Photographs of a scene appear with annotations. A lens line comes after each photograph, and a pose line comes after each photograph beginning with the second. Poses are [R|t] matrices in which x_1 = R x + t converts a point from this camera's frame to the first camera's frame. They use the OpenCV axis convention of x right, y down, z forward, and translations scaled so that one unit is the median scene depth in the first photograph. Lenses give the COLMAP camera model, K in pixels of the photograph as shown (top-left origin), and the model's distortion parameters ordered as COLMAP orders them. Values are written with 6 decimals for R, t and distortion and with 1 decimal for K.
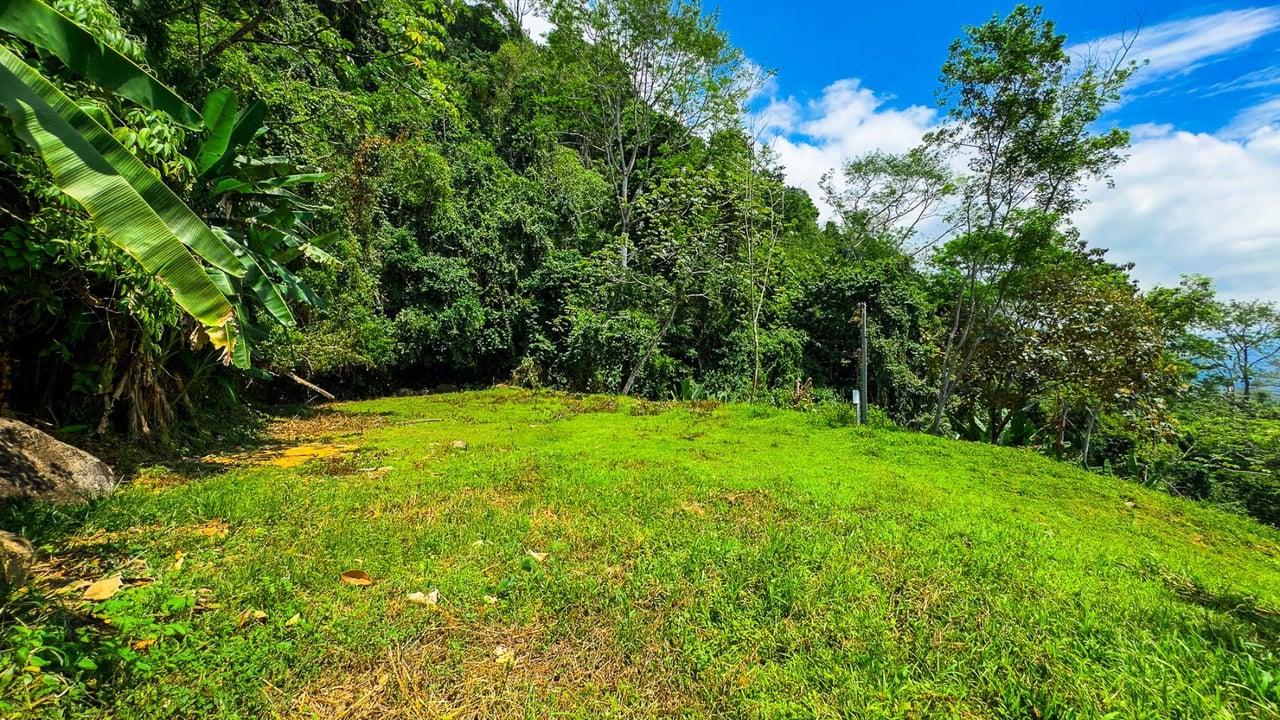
lens RADIAL K [[510.0, 0, 631.9], [0, 510.0, 357.0], [0, 0, 1]] dist [-0.030797, 0.006525]
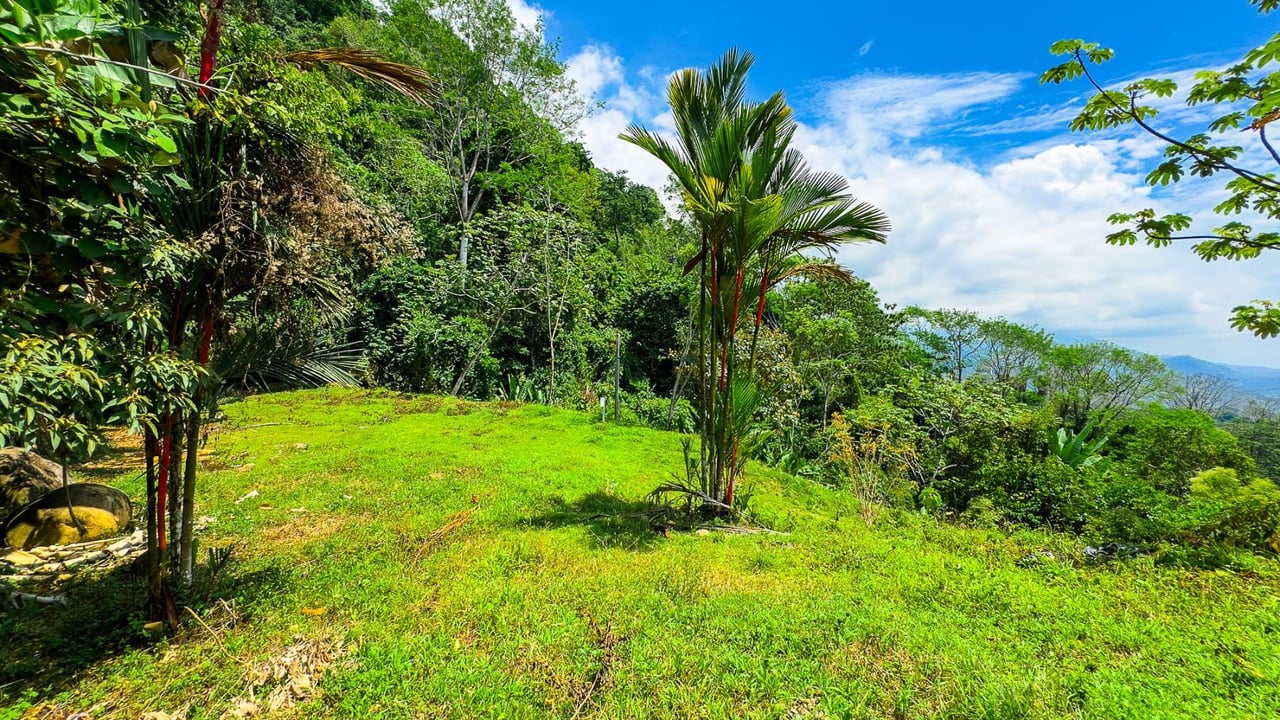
lens RADIAL K [[510.0, 0, 626.6], [0, 510.0, 360.1], [0, 0, 1]] dist [-0.030797, 0.006525]
pose [[0.964417, 0.001409, 0.264382, 0.046918], [-0.010767, 0.999366, 0.033951, -0.035375], [-0.264166, -0.035589, 0.963820, -0.167724]]
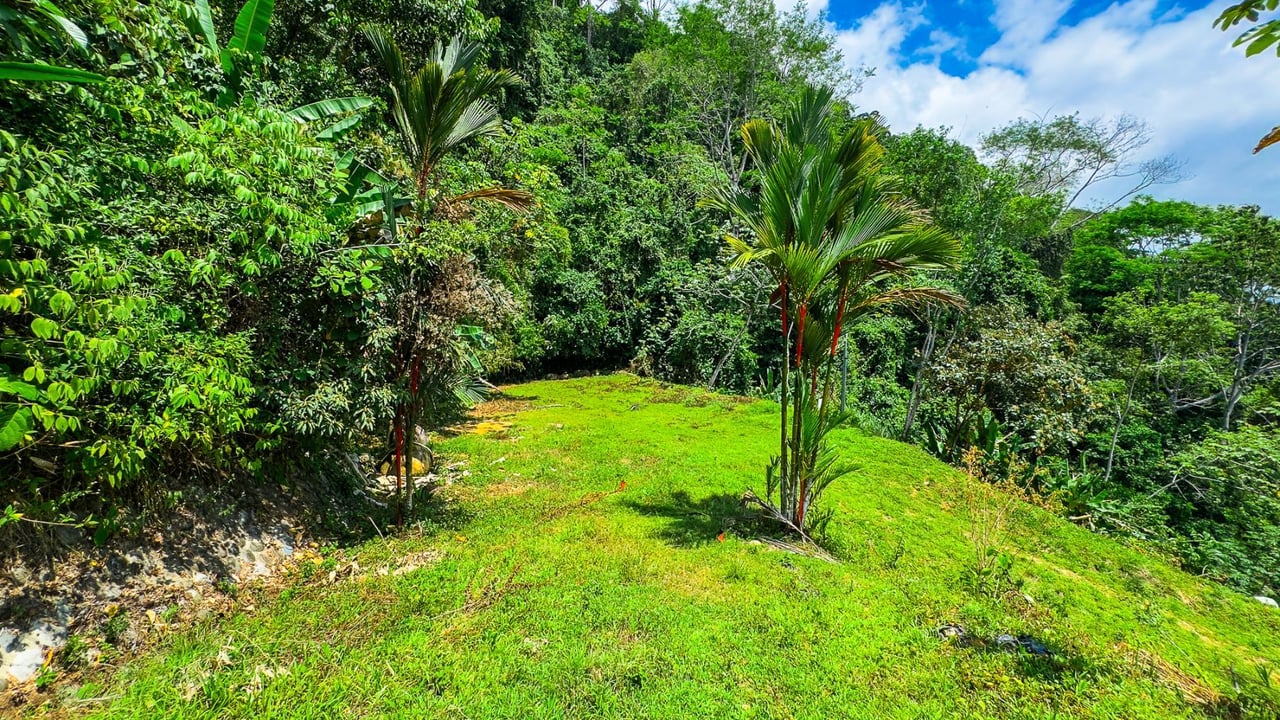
lens RADIAL K [[510.0, 0, 643.3], [0, 510.0, 351.5], [0, 0, 1]] dist [-0.030797, 0.006525]
pose [[0.964514, 0.007922, -0.263914, 0.129077], [0.004249, 0.998955, 0.045513, -0.053270], [0.263999, -0.045020, 0.963472, -0.205773]]
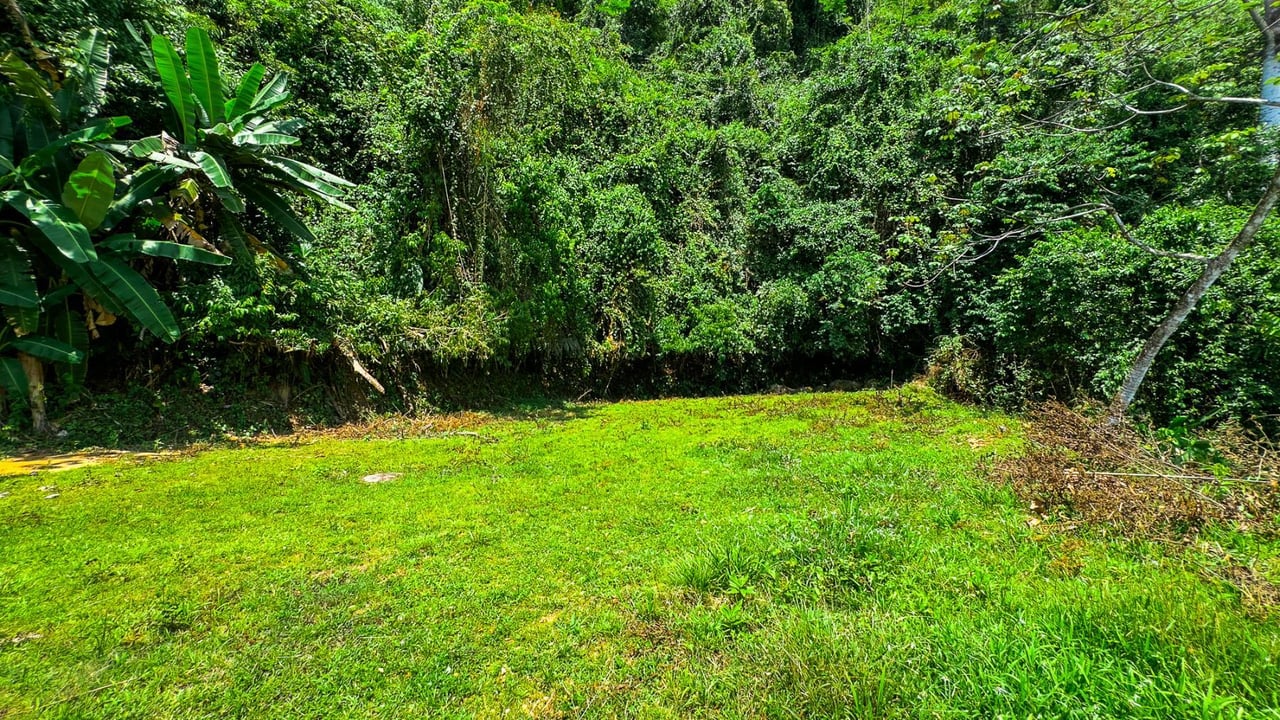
lens RADIAL K [[510.0, 0, 647.0], [0, 510.0, 359.1], [0, 0, 1]] dist [-0.030797, 0.006525]
pose [[0.519721, -0.017276, -0.854161, 0.106927], [0.023903, 0.999698, -0.005675, 0.022001], [0.854002, -0.017467, 0.519977, 0.403310]]
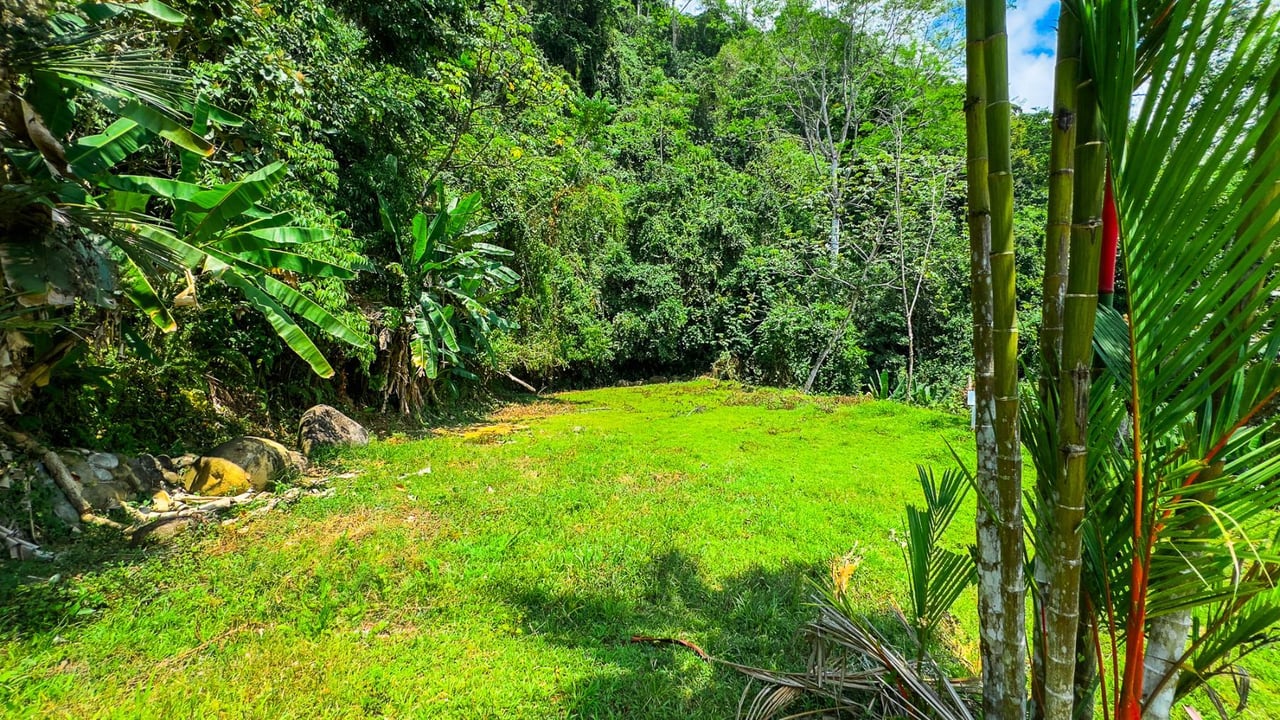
lens RADIAL K [[510.0, 0, 645.0], [0, 510.0, 355.2], [0, 0, 1]] dist [-0.030797, 0.006525]
pose [[0.896311, -0.017039, -0.443099, 0.121258], [0.026214, 0.999550, 0.014589, -0.011091], [0.442651, -0.024692, 0.896354, -0.041950]]
